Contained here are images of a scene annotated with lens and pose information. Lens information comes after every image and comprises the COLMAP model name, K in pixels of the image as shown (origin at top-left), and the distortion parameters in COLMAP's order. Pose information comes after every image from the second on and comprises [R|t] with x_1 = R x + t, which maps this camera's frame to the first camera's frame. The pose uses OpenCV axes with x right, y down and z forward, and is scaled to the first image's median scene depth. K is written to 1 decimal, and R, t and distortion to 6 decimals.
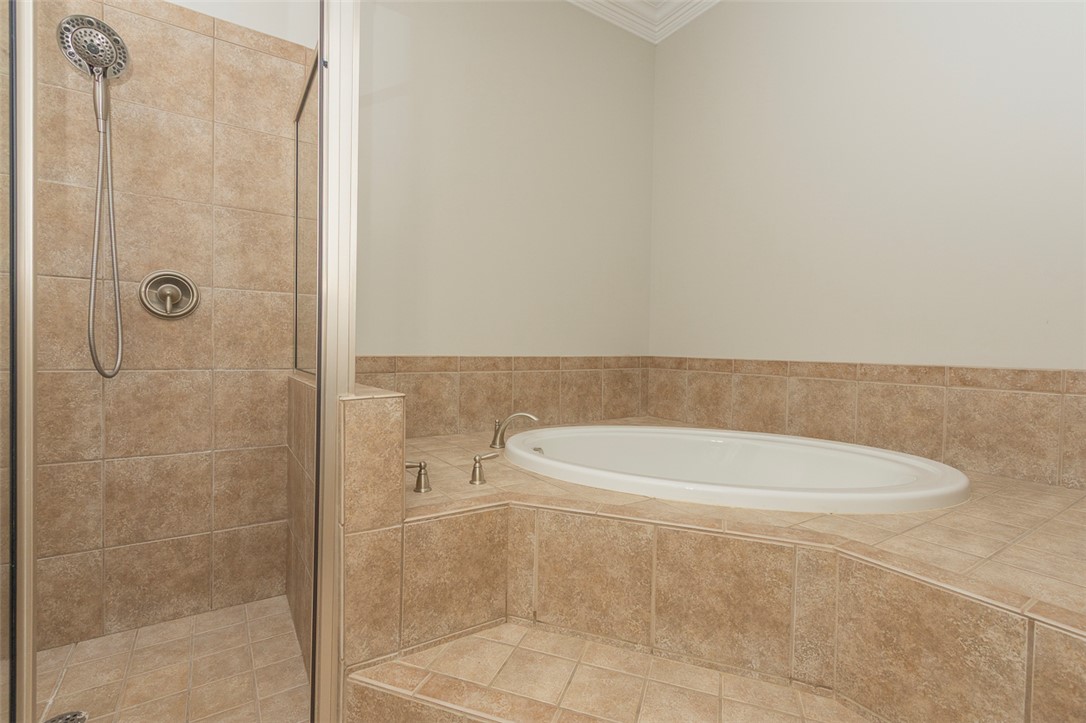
lens RADIAL K [[496.4, 0, 547.8], [0, 496.4, 356.4], [0, 0, 1]] dist [0.002882, -0.000660]
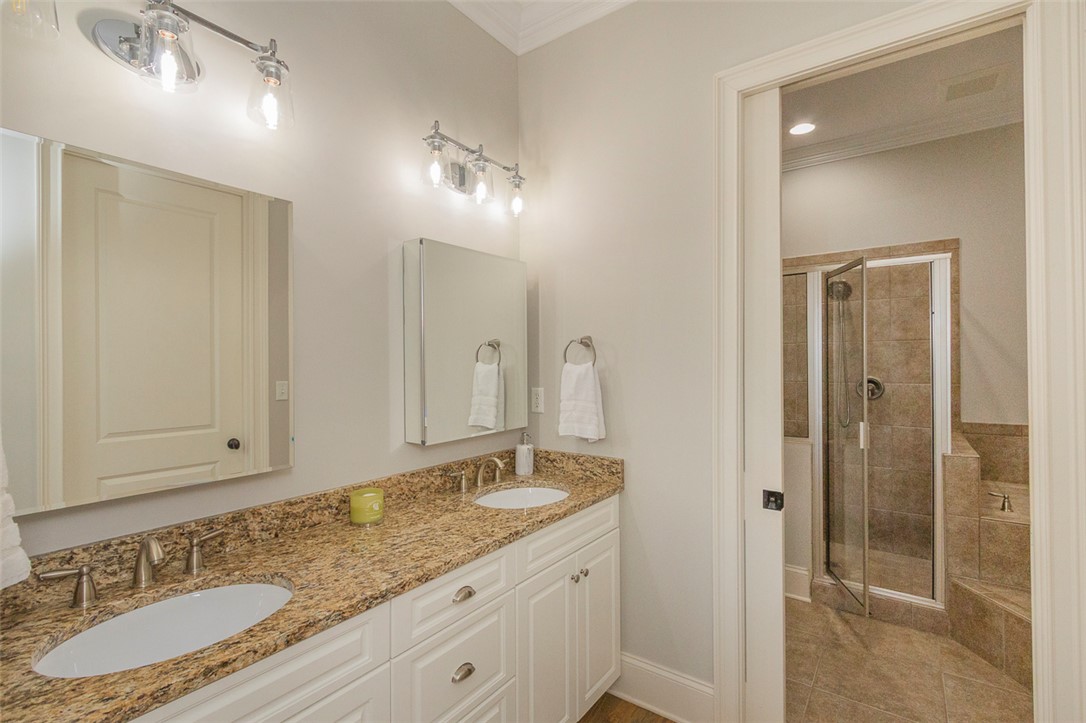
lens RADIAL K [[496.4, 0, 547.1], [0, 496.4, 359.0], [0, 0, 1]] dist [0.002882, -0.000660]
pose [[0.349007, -0.023227, -0.936832, 0.684038], [-0.007352, 0.999594, -0.027522, -0.172929], [0.937091, 0.016493, 0.348695, -0.946573]]
